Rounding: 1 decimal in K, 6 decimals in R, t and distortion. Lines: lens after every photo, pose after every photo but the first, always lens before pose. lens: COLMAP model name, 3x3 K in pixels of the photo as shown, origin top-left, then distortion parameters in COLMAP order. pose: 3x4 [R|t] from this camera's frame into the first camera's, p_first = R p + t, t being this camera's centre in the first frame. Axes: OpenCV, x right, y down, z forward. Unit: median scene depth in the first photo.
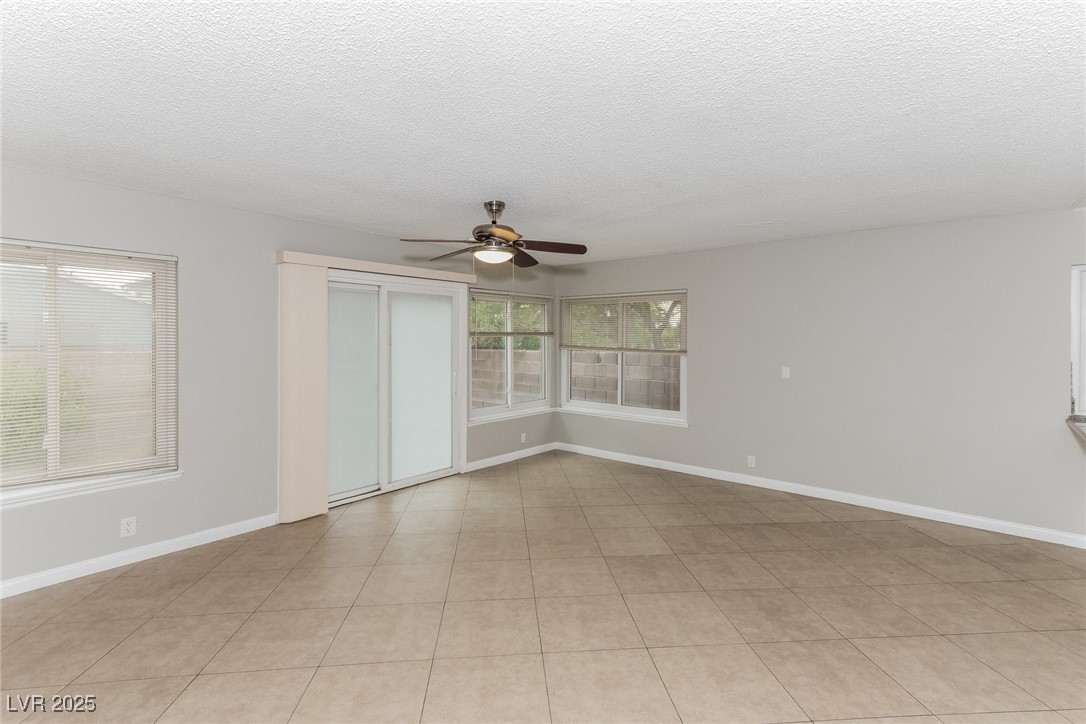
lens RADIAL K [[495.9, 0, 545.5], [0, 495.9, 360.6], [0, 0, 1]] dist [0.013258, 0.000806]
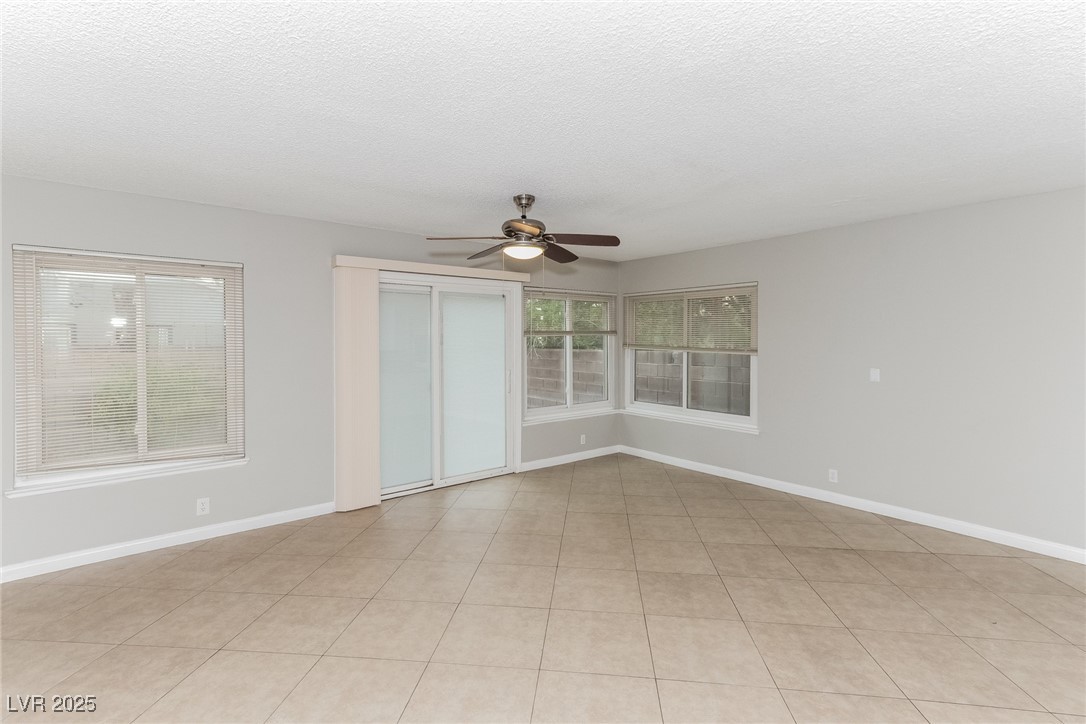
lens RADIAL K [[495.9, 0, 541.6], [0, 495.9, 361.5], [0, 0, 1]] dist [0.013258, 0.000806]
pose [[0.980333, 0.004433, -0.197303, 0.123301], [-0.004297, 0.999990, 0.001119, 0.003246], [0.197306, -0.000250, 0.980342, 0.054133]]
